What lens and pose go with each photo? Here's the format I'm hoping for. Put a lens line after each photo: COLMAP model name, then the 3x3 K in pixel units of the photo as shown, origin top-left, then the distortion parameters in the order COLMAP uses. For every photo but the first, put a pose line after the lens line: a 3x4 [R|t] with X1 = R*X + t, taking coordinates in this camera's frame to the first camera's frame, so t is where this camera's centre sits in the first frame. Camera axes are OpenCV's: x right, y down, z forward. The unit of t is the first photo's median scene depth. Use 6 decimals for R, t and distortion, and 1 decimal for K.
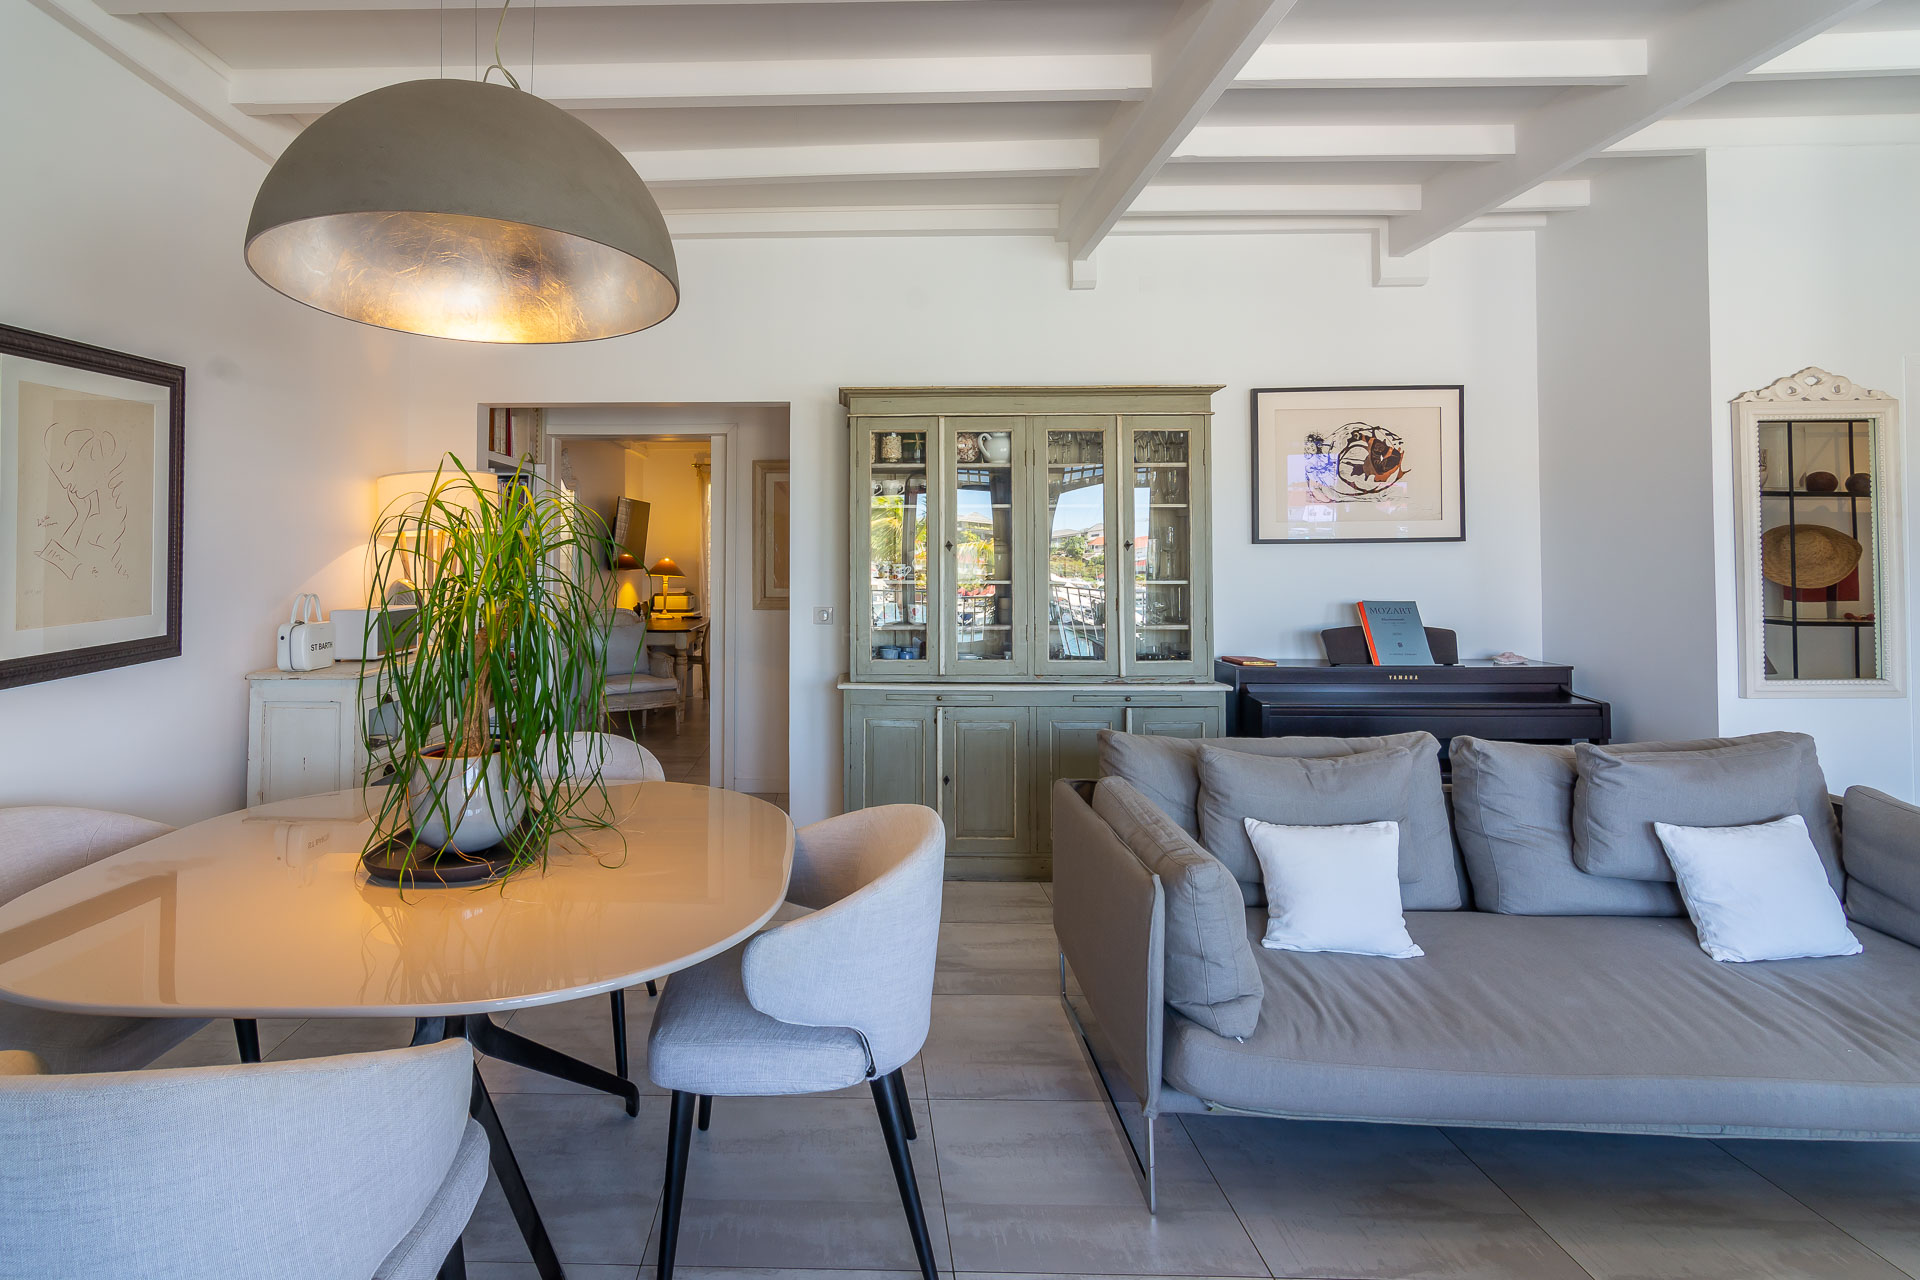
lens RADIAL K [[983.2, 0, 959.8], [0, 983.2, 545.3], [0, 0, 1]] dist [0.000704, -0.000043]
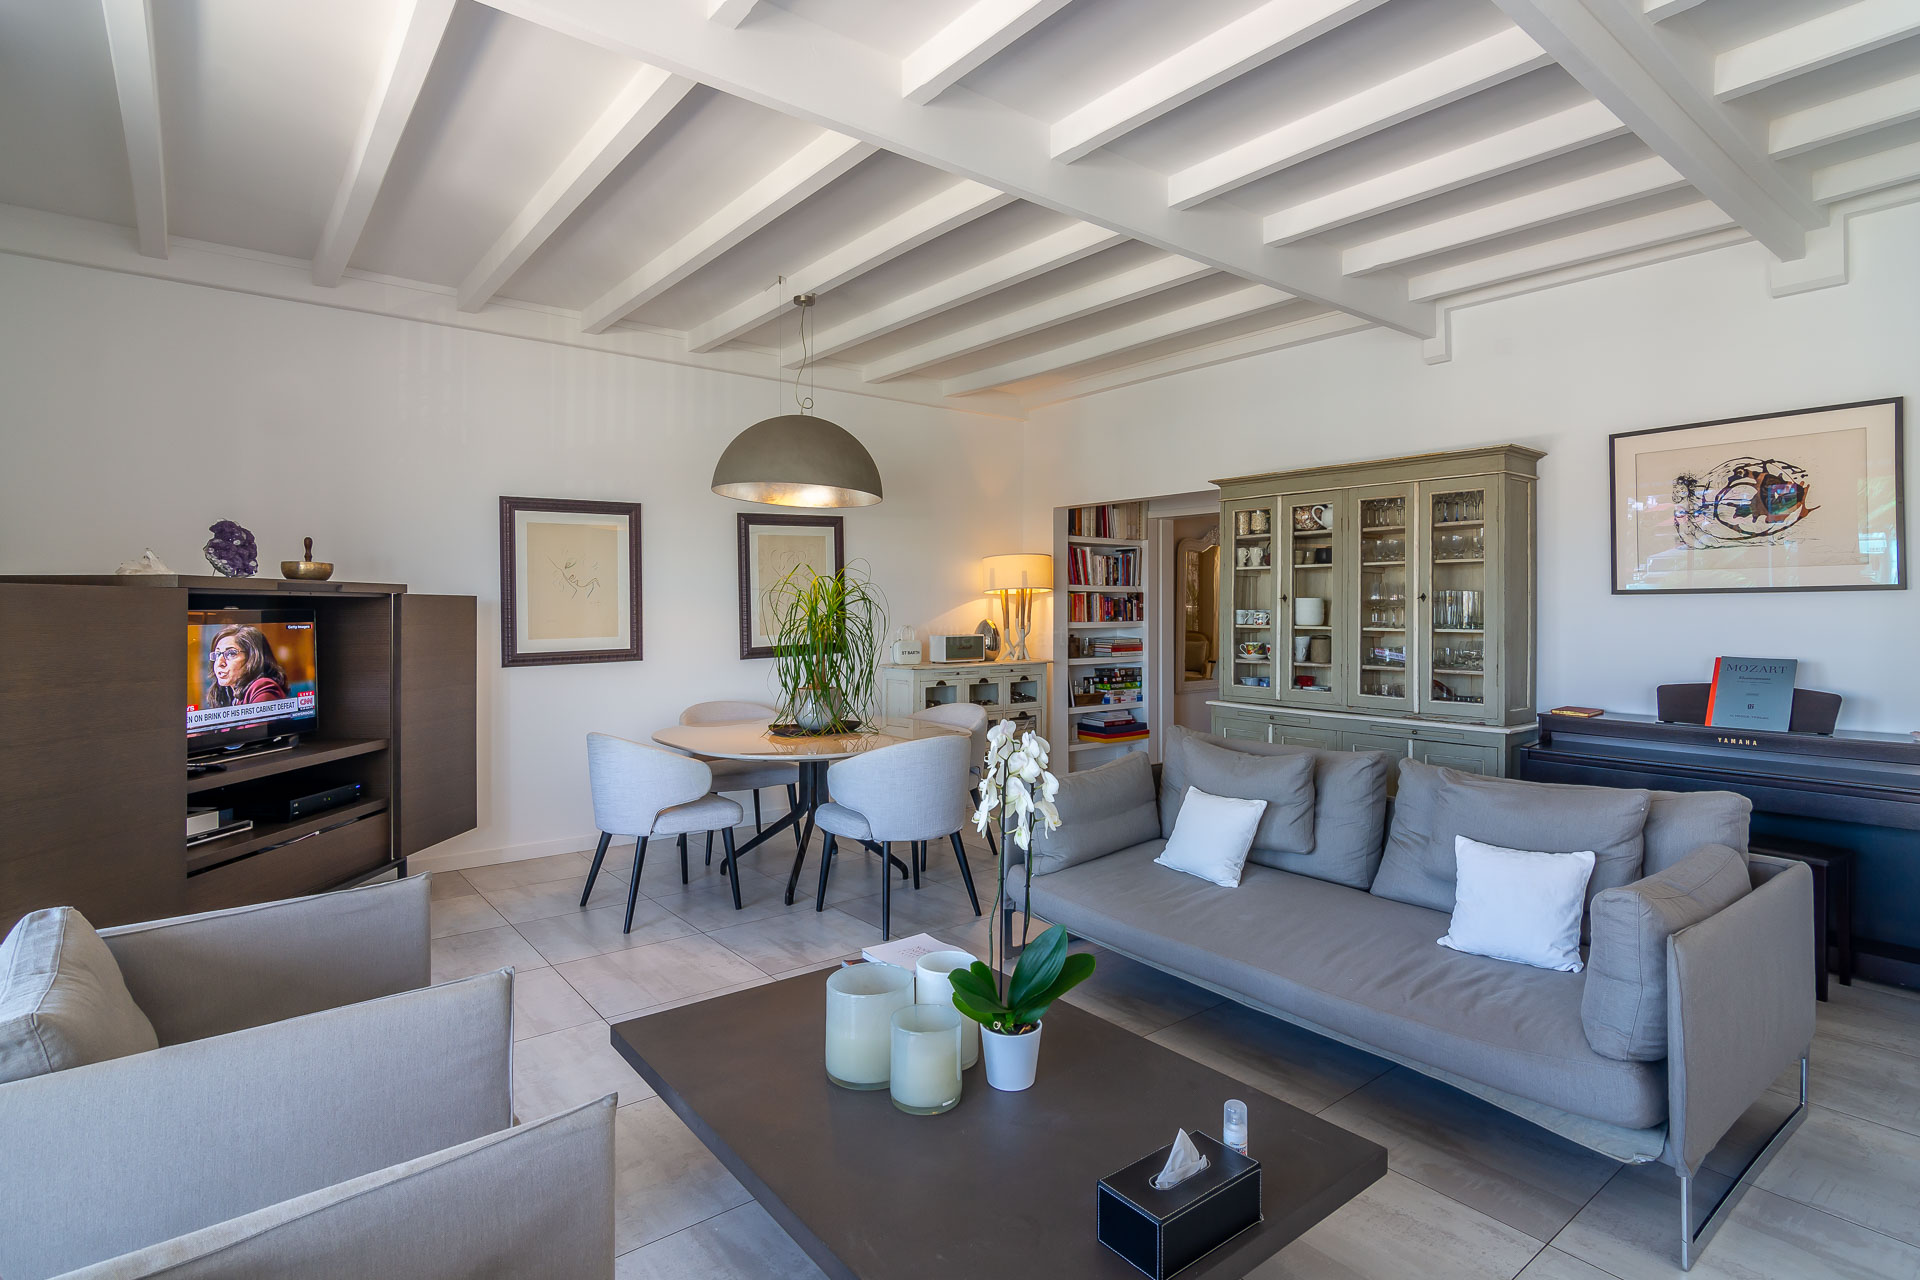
lens RADIAL K [[925.2, 0, 1014.9], [0, 925.2, 647.6], [0, 0, 1]] dist [0.003557, 0.000780]
pose [[0.684258, 0.034333, -0.728431, 0.571902], [0.006869, 0.998543, 0.053517, -0.002321], [0.729207, -0.041623, 0.683026, -0.062796]]
